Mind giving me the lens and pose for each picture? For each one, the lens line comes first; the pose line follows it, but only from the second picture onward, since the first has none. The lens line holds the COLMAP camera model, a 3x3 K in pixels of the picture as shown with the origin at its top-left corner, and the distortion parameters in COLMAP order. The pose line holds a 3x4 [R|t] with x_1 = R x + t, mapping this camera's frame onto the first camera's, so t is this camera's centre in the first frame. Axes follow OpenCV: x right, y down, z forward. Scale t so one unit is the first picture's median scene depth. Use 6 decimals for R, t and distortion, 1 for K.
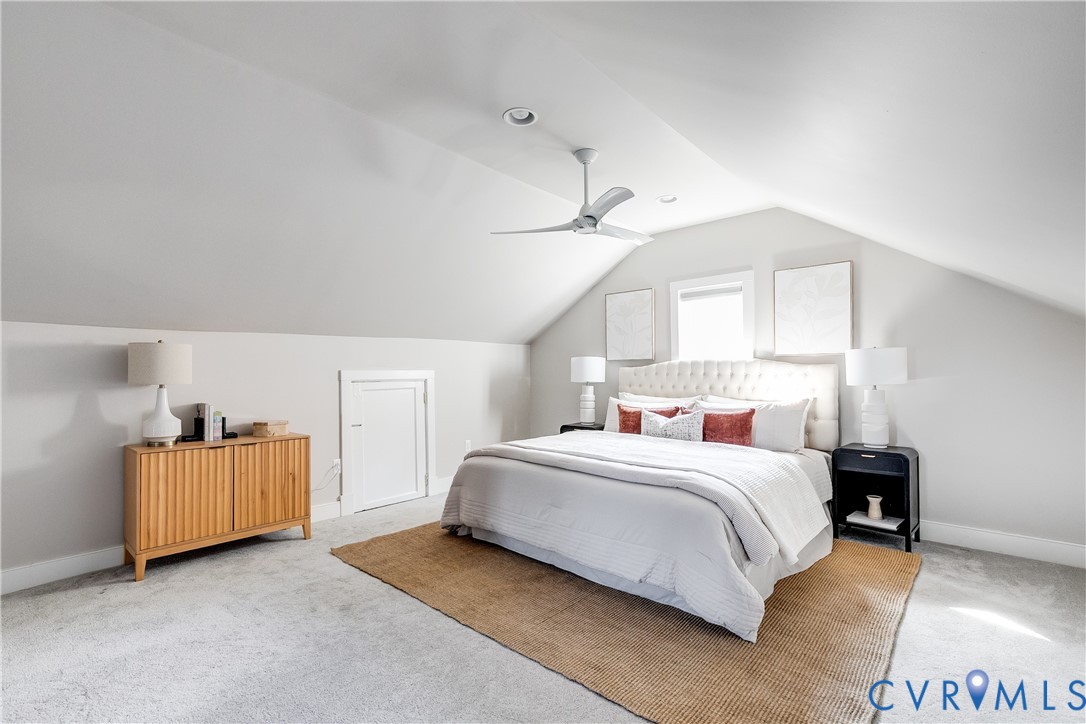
lens RADIAL K [[494.6, 0, 543.0], [0, 494.6, 362.0], [0, 0, 1]] dist [0.001443, 0.000071]
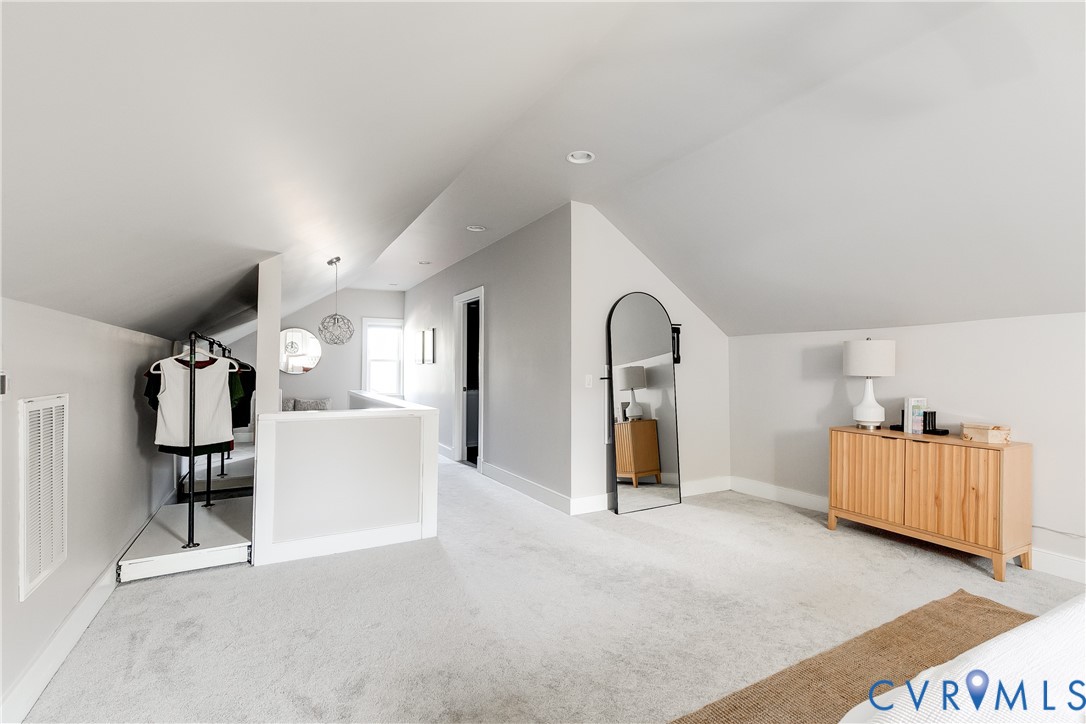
lens RADIAL K [[494.6, 0, 543.0], [0, 494.6, 362.0], [0, 0, 1]] dist [0.001443, 0.000071]
pose [[-0.339467, -0.013658, -0.940519, 0.562798], [0.005139, 0.999853, -0.016374, 0.027770], [0.940604, -0.010392, -0.339347, 0.669091]]
